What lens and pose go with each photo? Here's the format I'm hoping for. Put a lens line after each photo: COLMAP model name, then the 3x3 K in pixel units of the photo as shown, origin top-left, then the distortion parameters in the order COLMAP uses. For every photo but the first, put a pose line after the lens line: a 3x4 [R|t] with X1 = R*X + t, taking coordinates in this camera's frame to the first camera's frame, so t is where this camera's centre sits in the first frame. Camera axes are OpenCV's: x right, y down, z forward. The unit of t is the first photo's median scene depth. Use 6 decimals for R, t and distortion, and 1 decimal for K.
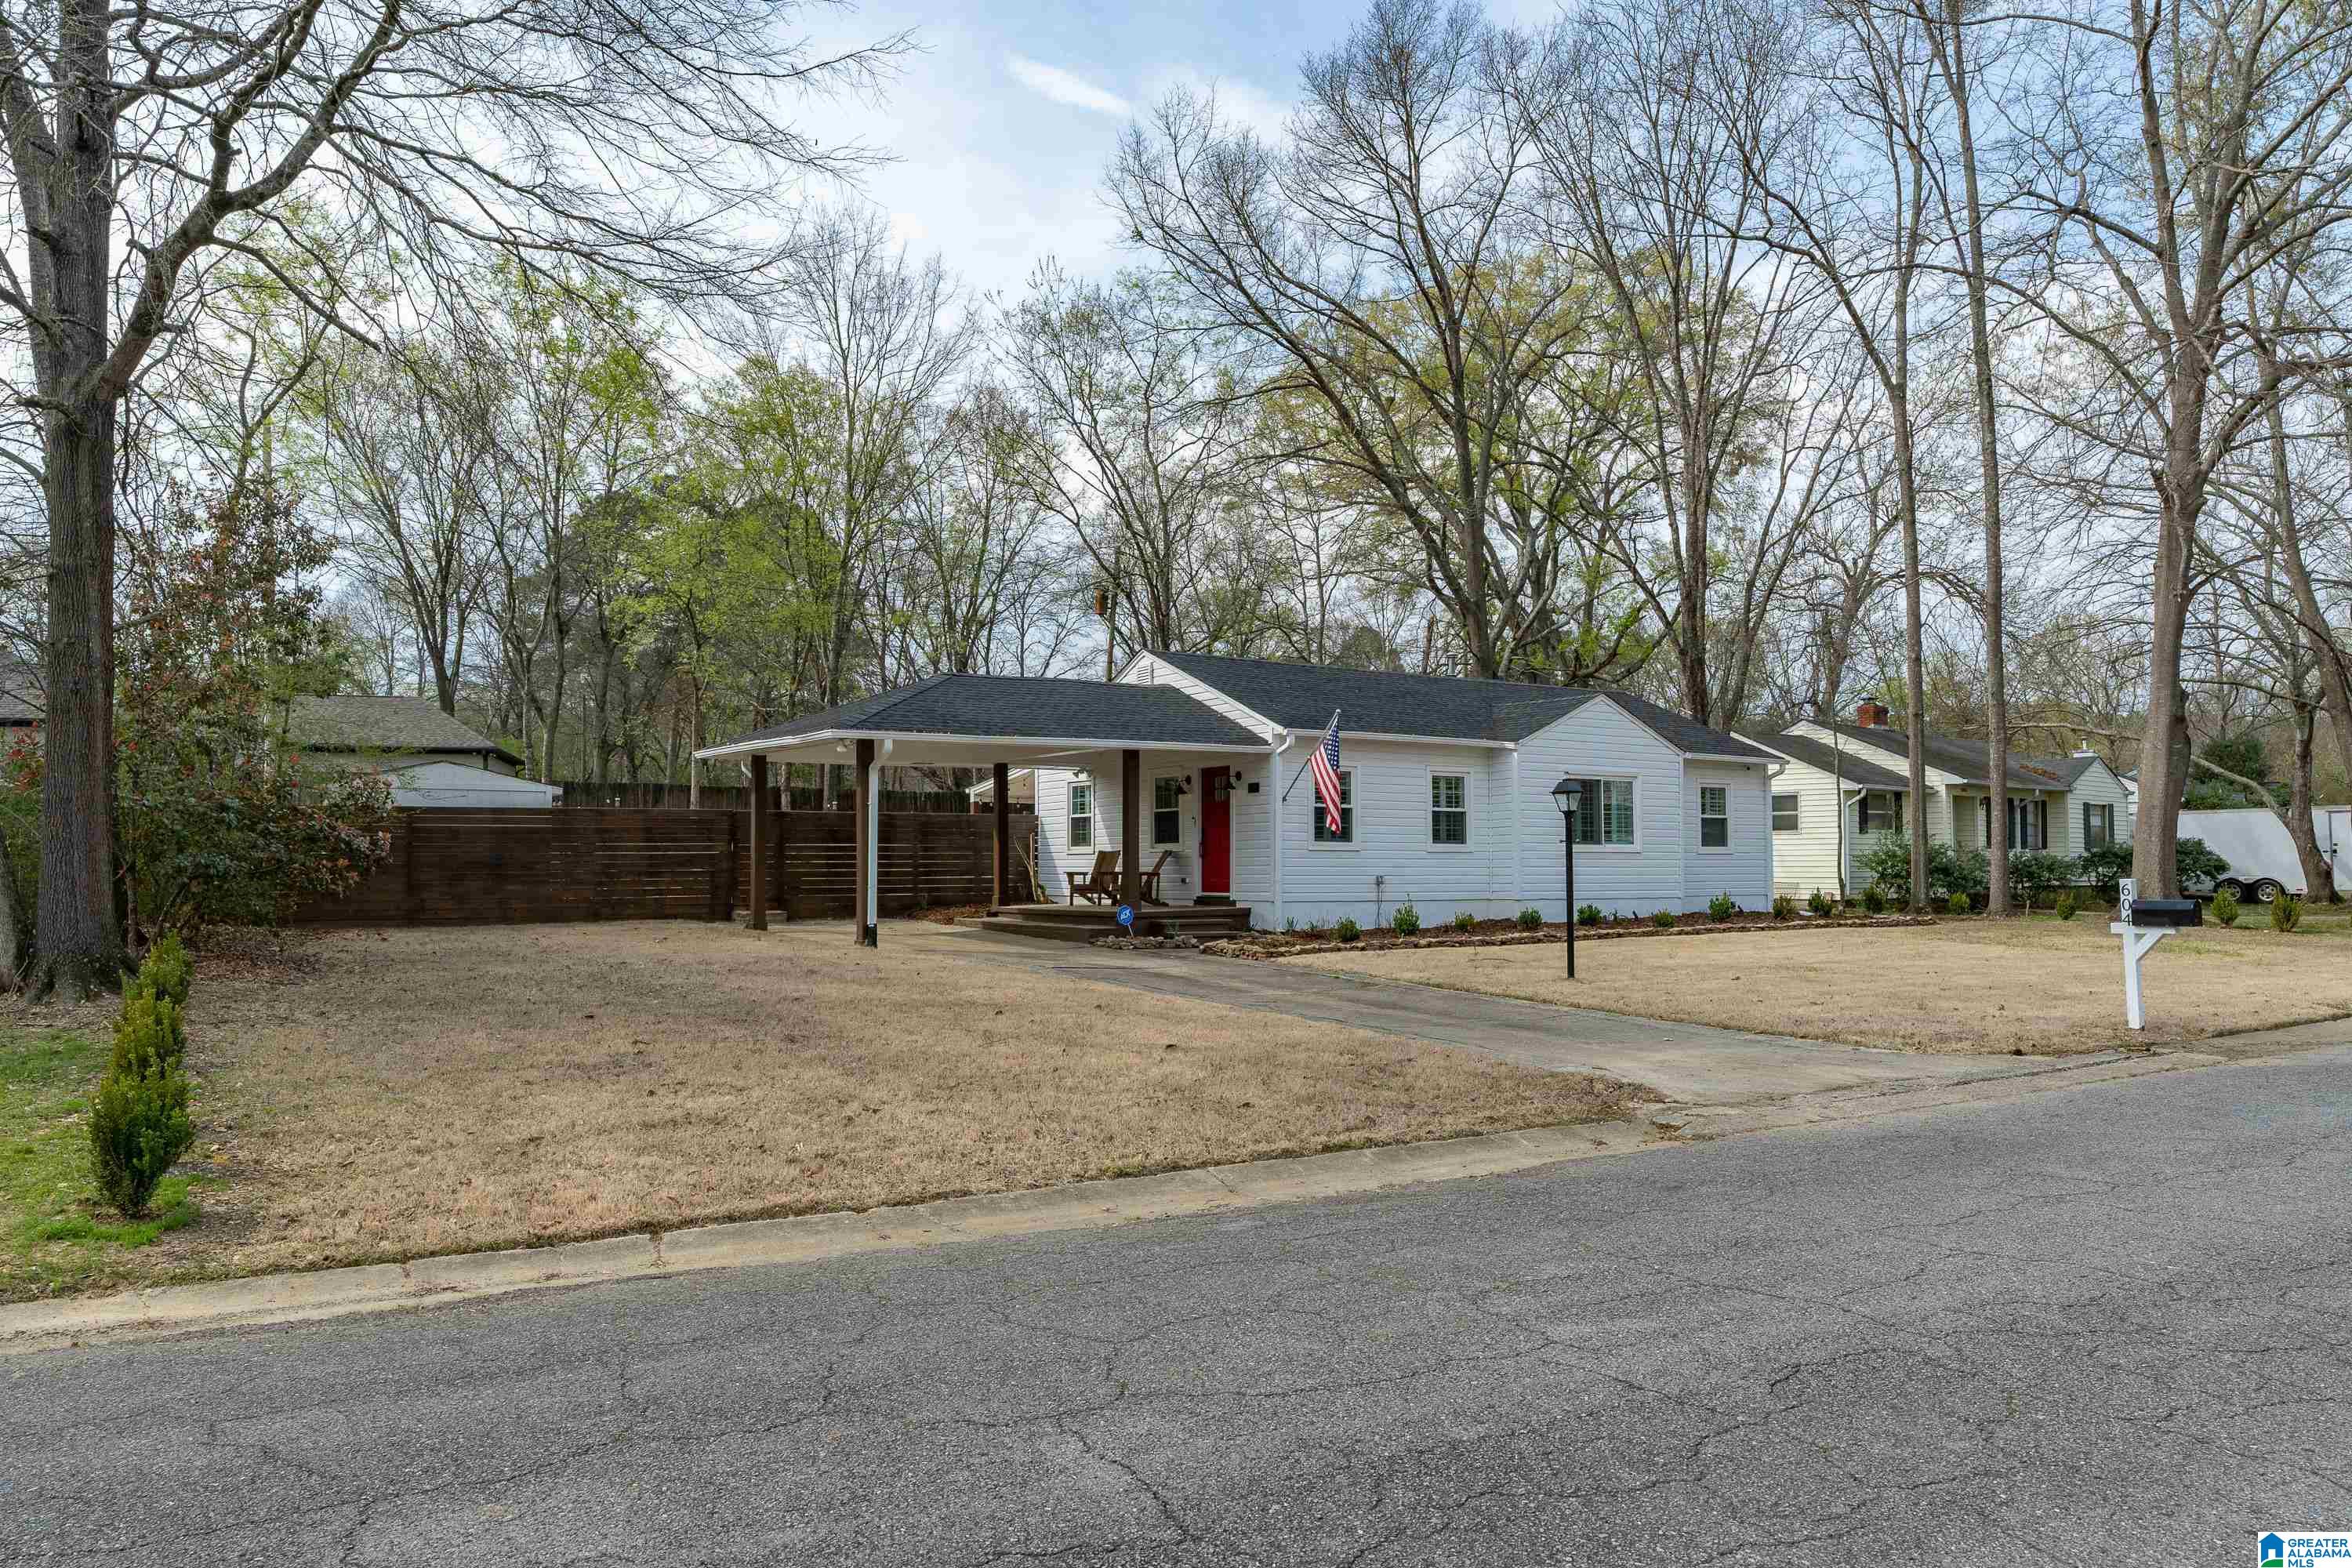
lens RADIAL K [[1535.9, 0, 1175.0], [0, 1535.9, 774.7], [0, 0, 1]] dist [-0.001619, -0.000230]
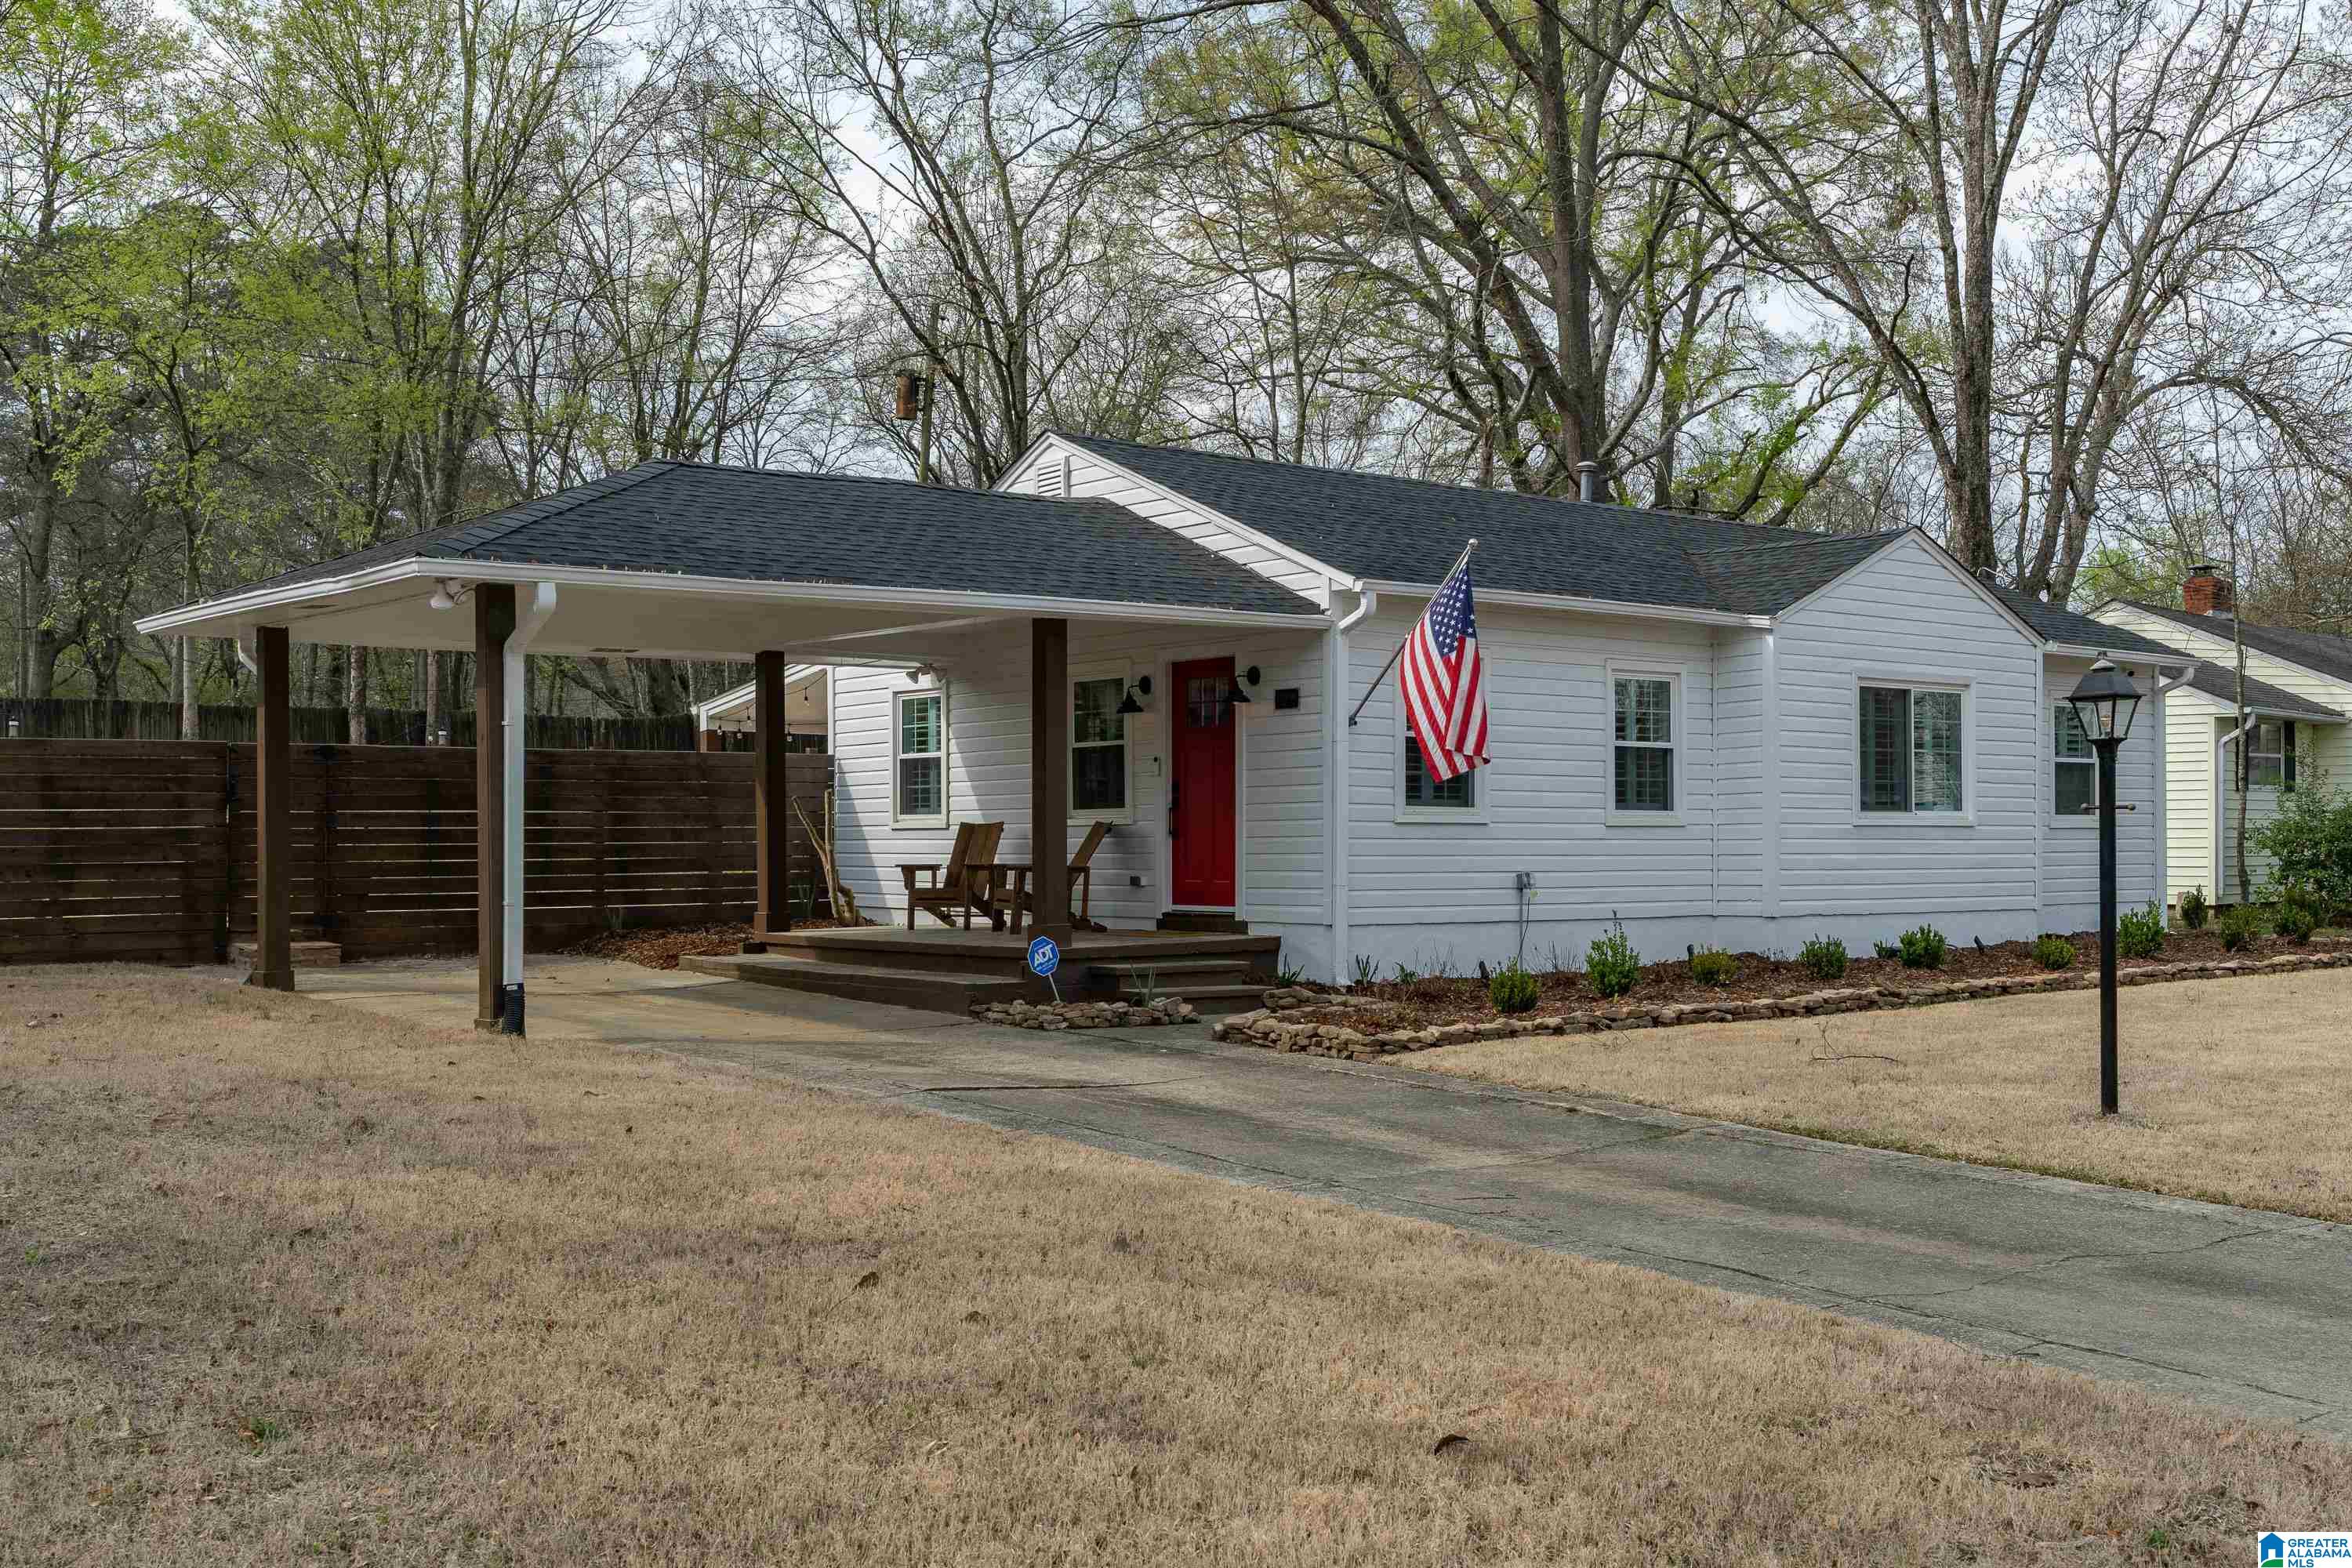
lens RADIAL K [[2309.0, 0, 1179.3], [0, 2309.0, 797.7], [0, 0, 1]] dist [0.005939, 0.000000]
pose [[0.996347, 0.000703, 0.085400, -0.044732], [-0.004247, 0.999136, 0.041332, 0.008922], [-0.085297, -0.041544, 0.995489, 0.230463]]
